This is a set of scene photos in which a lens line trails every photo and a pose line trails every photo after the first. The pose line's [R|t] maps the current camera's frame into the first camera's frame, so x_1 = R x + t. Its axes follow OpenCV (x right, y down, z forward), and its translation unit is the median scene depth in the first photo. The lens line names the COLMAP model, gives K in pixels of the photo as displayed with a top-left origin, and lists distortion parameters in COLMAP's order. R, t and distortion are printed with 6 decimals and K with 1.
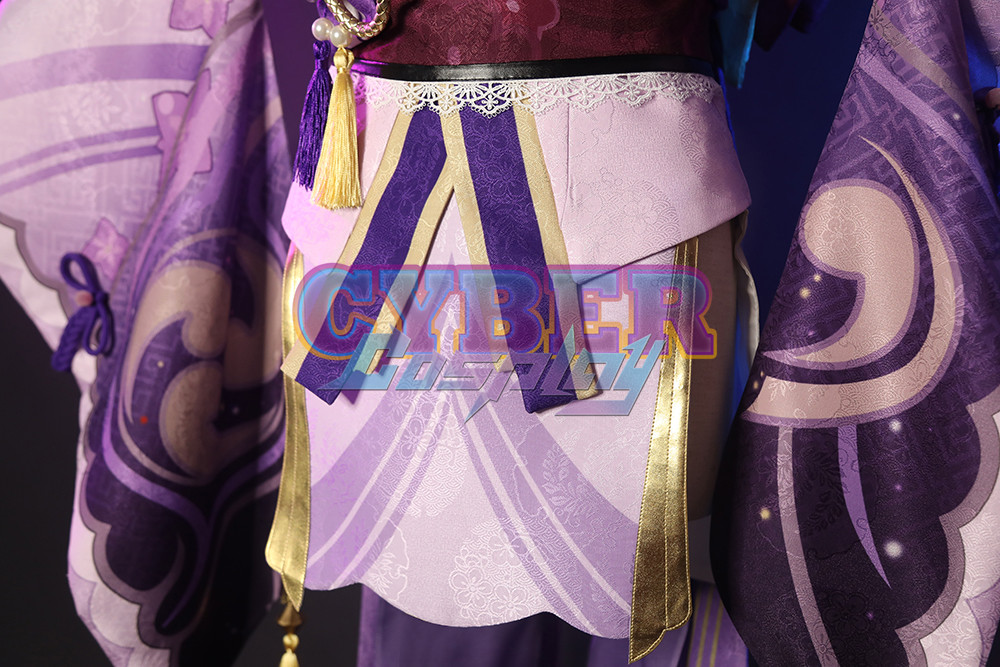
lens RADIAL K [[1191.0, 0, 498.7], [0, 1191.0, 332.0], [0, 0, 1]] dist [0.122056, 0.000000]
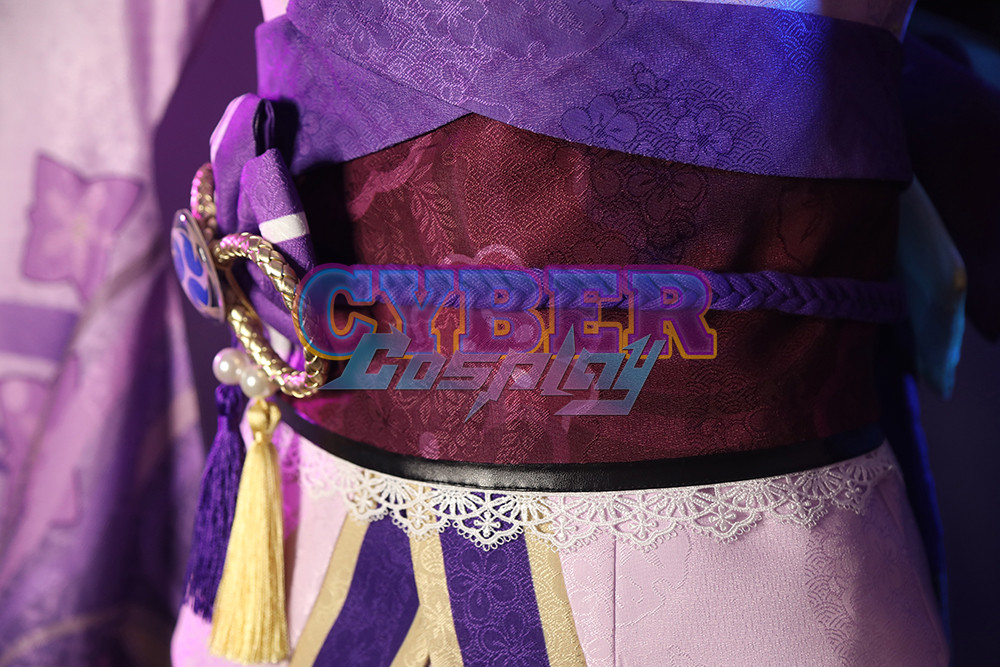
lens RADIAL K [[1936.6, 0, 501.6], [0, 1936.6, 333.7], [0, 0, 1]] dist [0.271840, 0.000000]
pose [[0.994797, -0.000371, -0.101877, 0.096713], [0.000390, 1.000000, 0.000166, -0.279550], [0.101877, -0.000204, 0.994797, 0.024280]]
